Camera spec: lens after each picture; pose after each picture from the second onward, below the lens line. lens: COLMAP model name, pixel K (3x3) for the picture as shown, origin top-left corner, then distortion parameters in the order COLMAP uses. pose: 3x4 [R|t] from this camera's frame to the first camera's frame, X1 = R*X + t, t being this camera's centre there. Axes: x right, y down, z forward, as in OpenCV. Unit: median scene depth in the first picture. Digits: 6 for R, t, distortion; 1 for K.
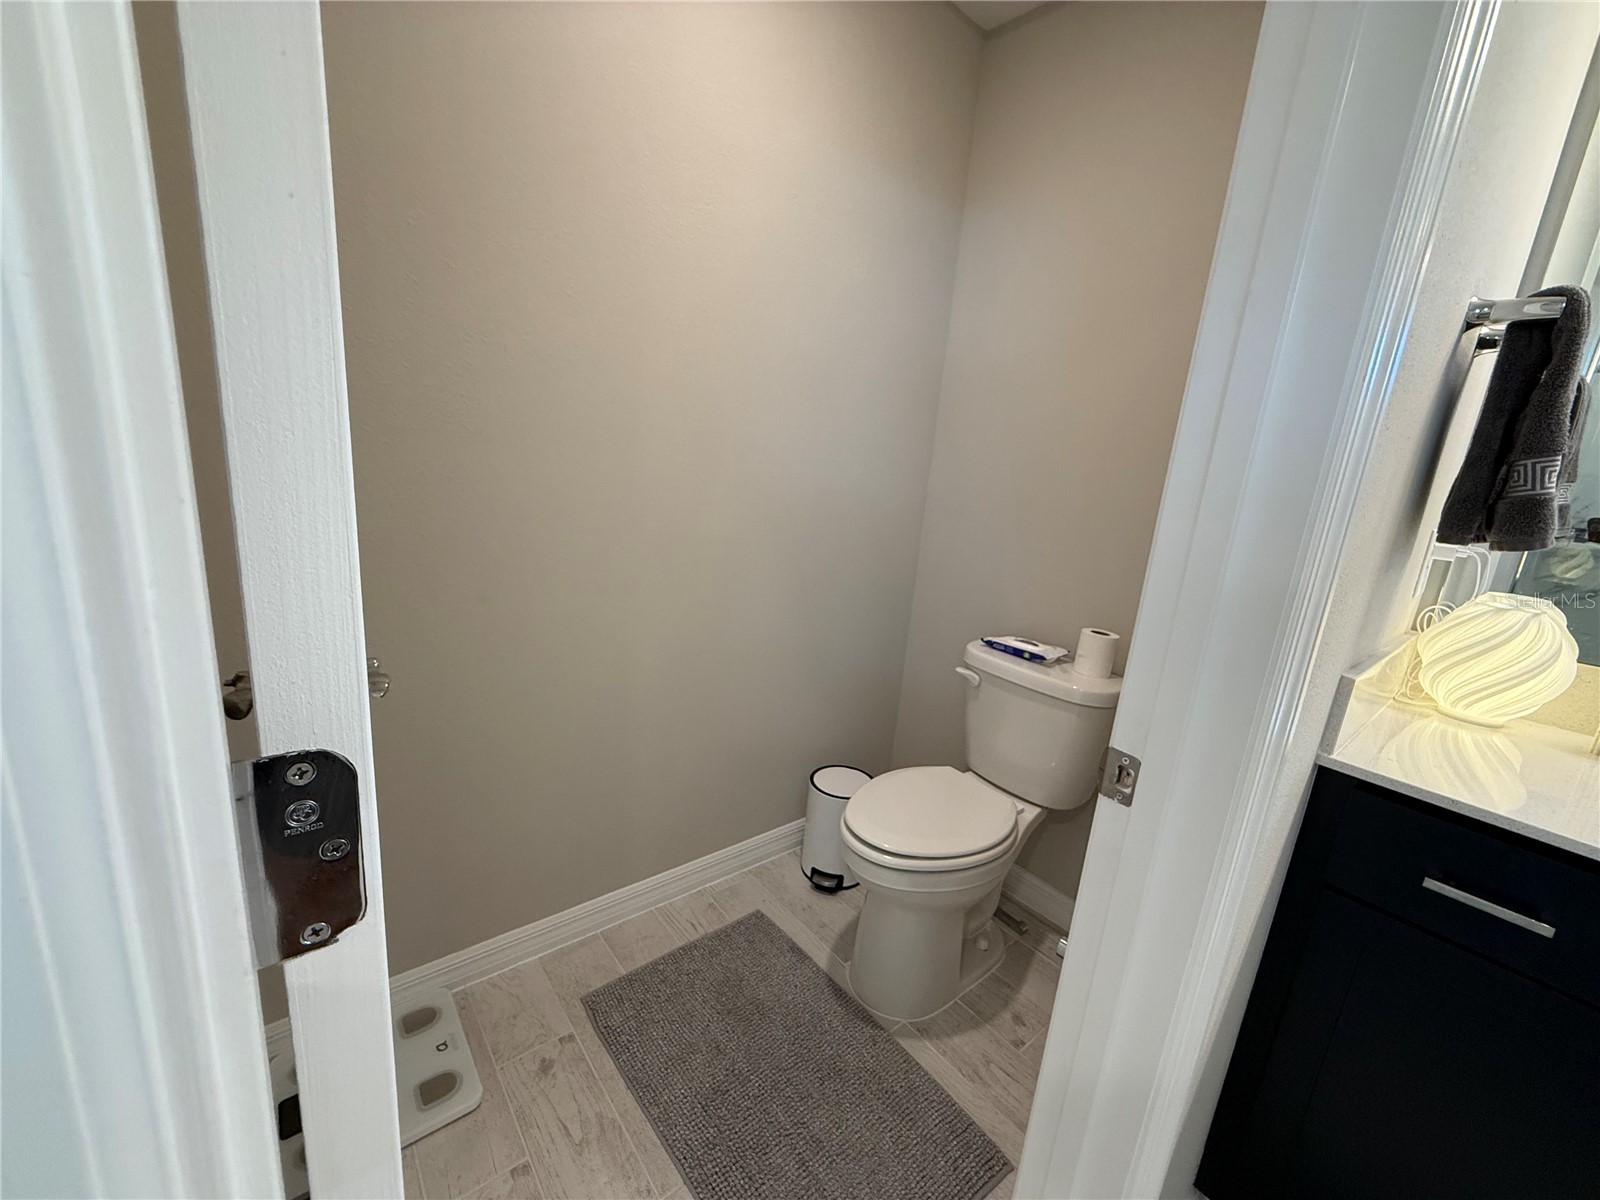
lens RADIAL K [[640.2, 0, 801.8], [0, 640.2, 601.6], [0, 0, 1]] dist [-0.002631, 0.000946]
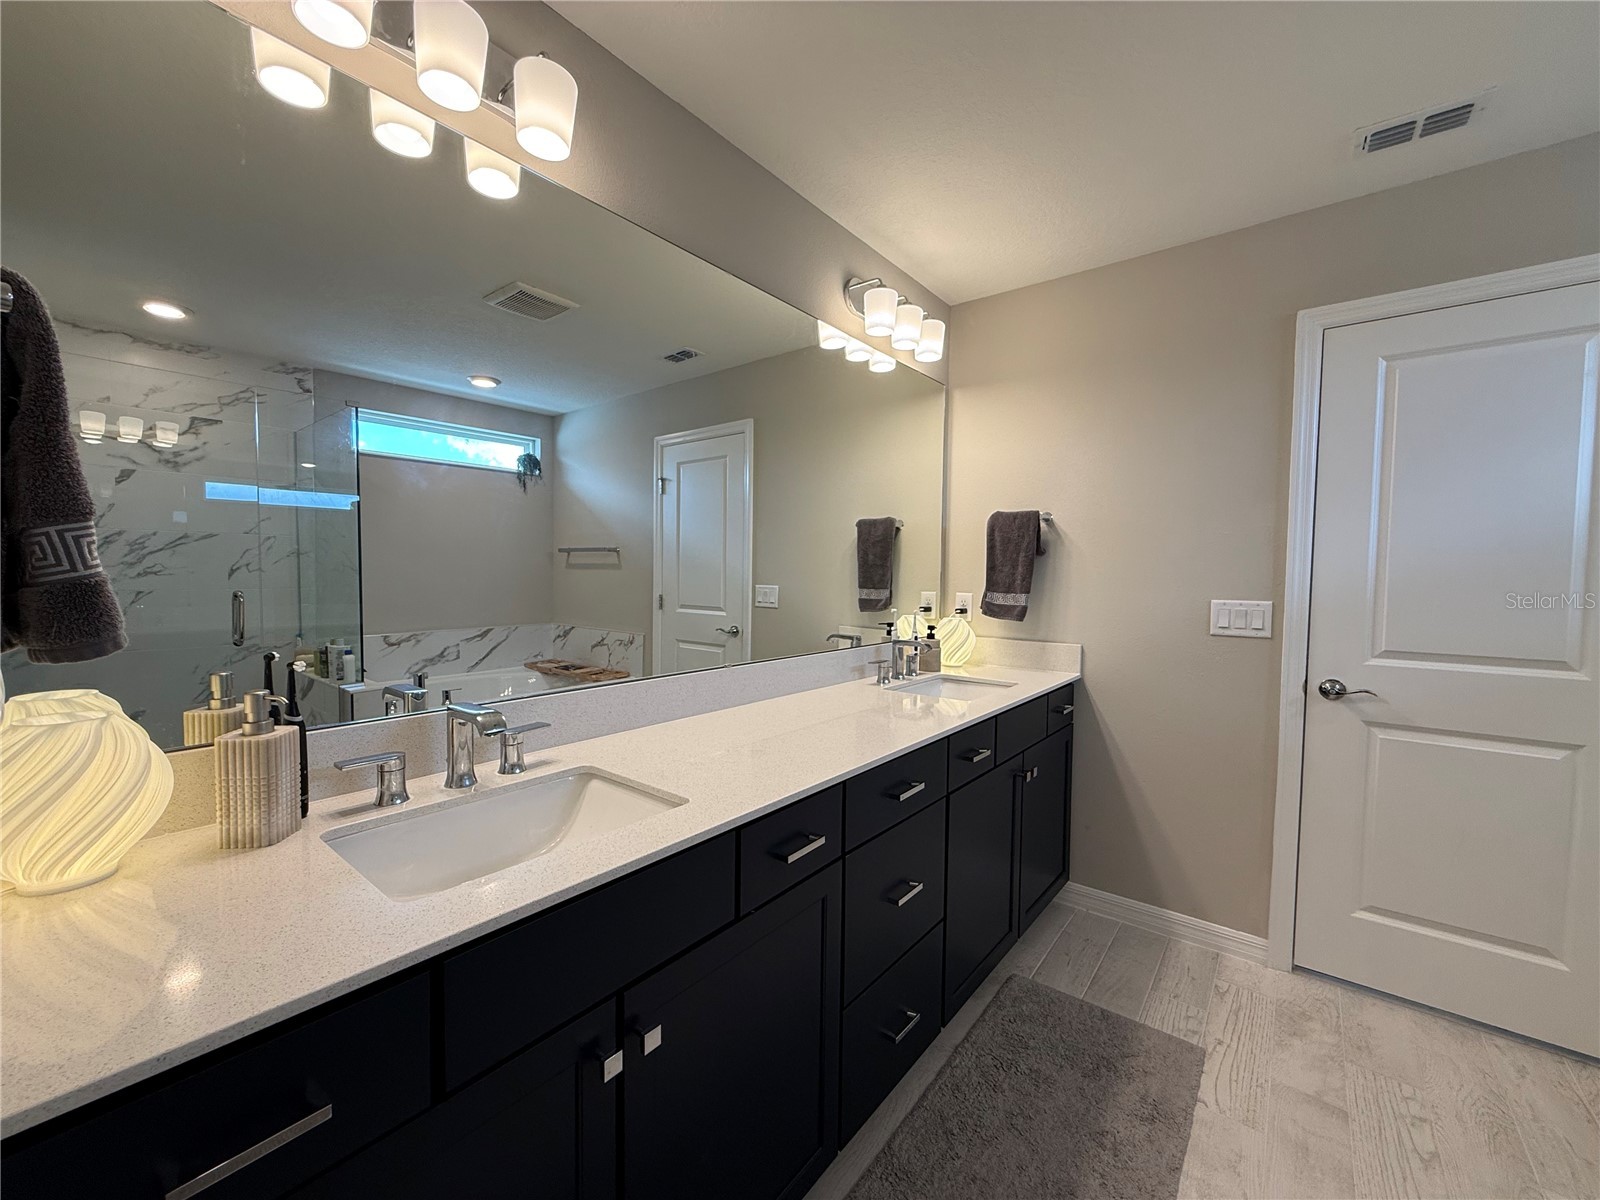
lens RADIAL K [[640.2, 0, 799.8], [0, 640.2, 604.0], [0, 0, 1]] dist [-0.002631, 0.000946]
pose [[-0.205481, -0.135746, 0.969201, 0.334266], [0.196483, 0.964447, 0.176737, -0.110015], [-0.958735, 0.226747, -0.171504, 0.393783]]
